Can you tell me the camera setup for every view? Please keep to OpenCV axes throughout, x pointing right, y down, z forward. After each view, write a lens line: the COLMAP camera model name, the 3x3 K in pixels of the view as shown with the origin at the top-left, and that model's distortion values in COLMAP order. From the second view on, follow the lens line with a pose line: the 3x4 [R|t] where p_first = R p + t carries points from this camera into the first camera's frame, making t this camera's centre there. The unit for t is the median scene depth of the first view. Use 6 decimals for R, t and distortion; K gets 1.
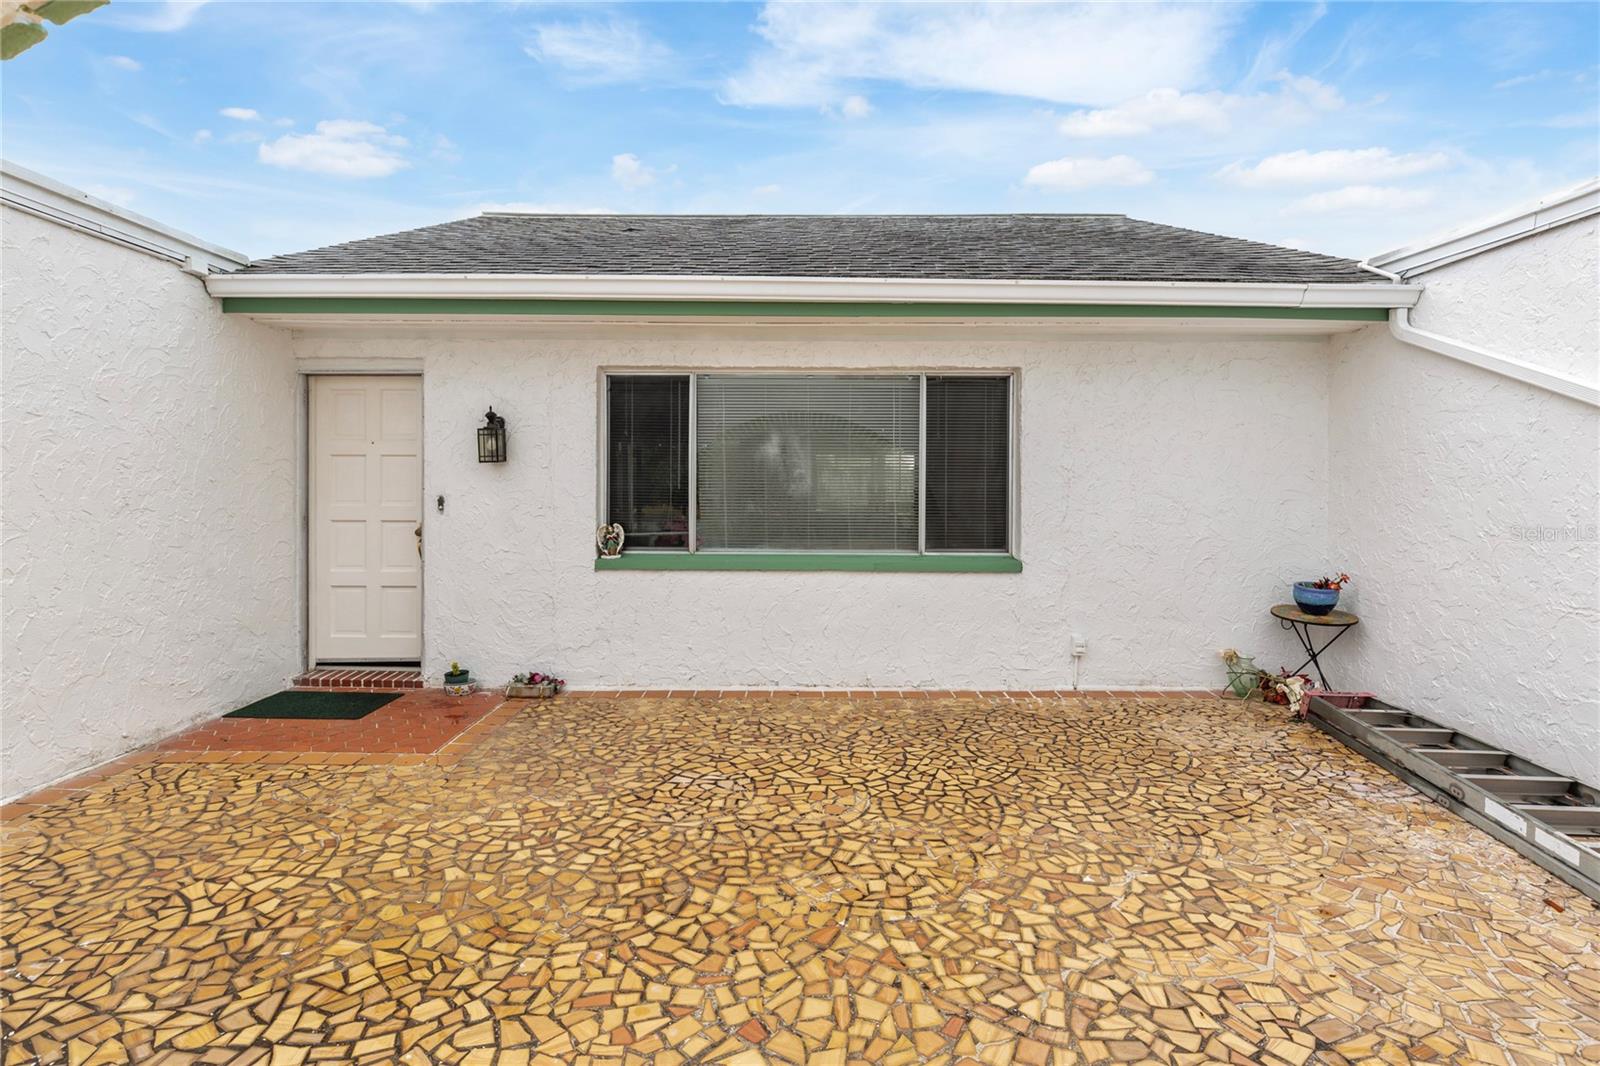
lens RADIAL K [[772.6, 0, 800.0], [0, 772.6, 533.0], [0, 0, 1]] dist [-0.001483, 0.000196]
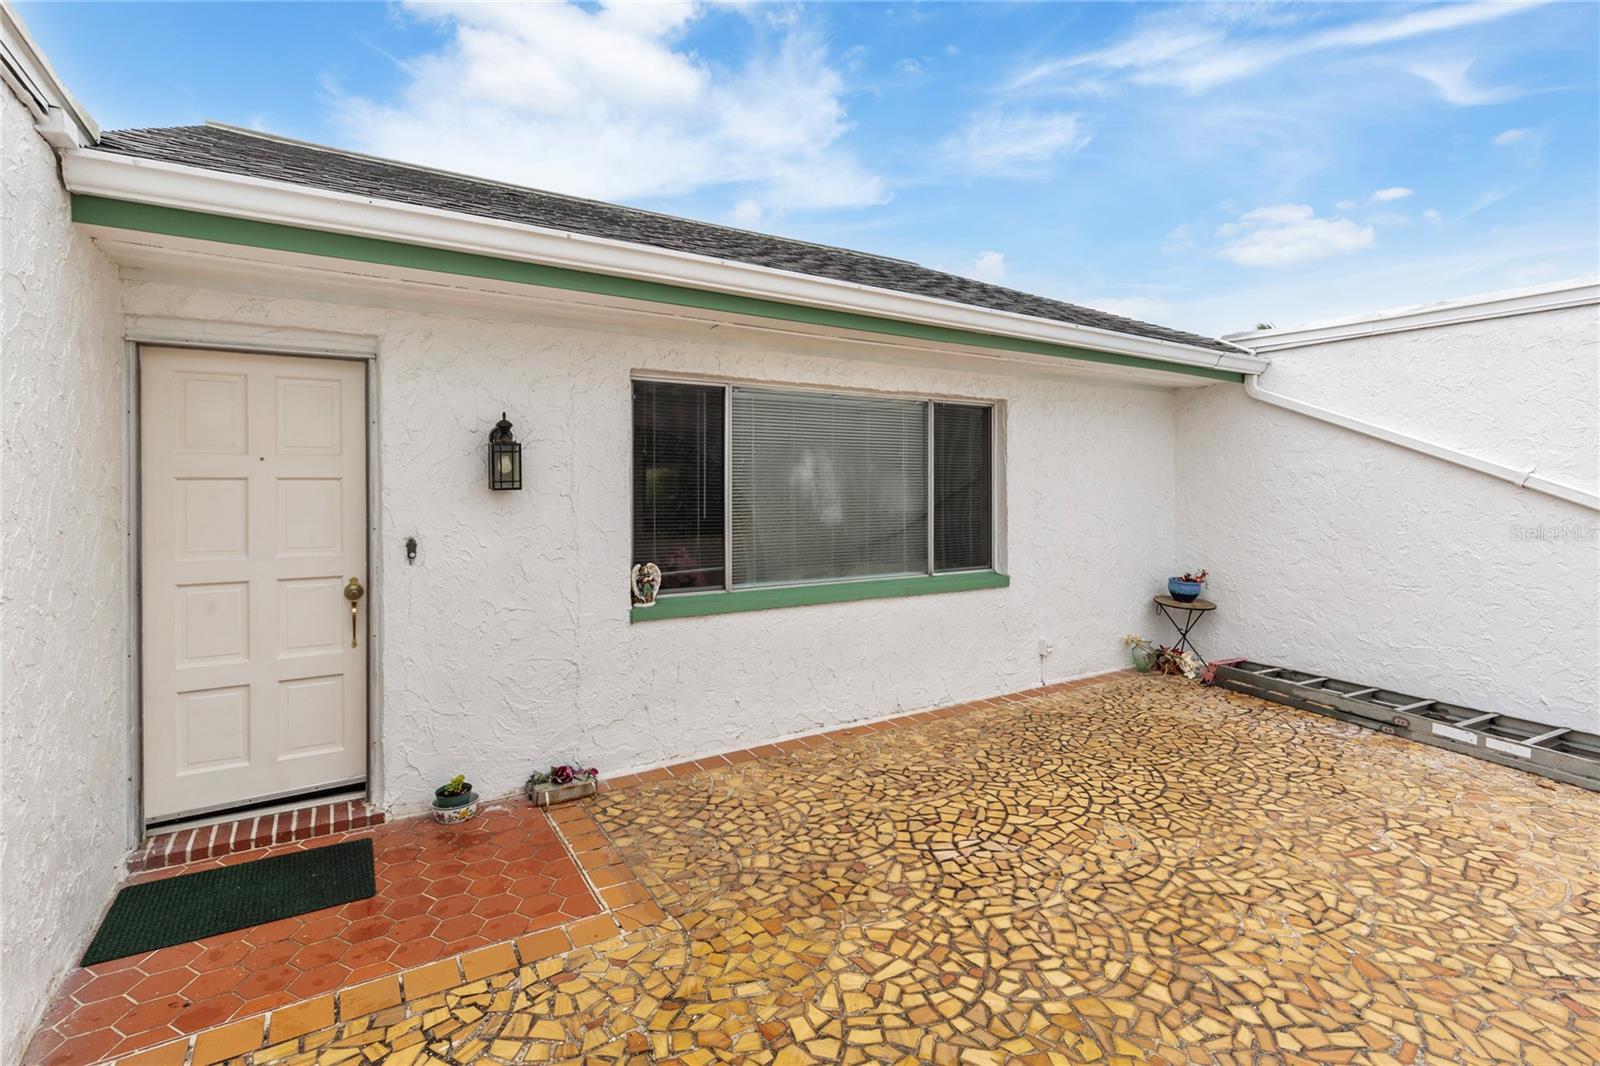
lens RADIAL K [[744.2, 0, 800.0], [0, 744.2, 533.0], [0, 0, 1]] dist [0.007052, -0.000484]
pose [[0.851620, -0.037632, 0.522807, -0.679045], [0.039218, 0.999198, 0.008039, -0.058491], [-0.522690, 0.013658, 0.852413, 0.329026]]
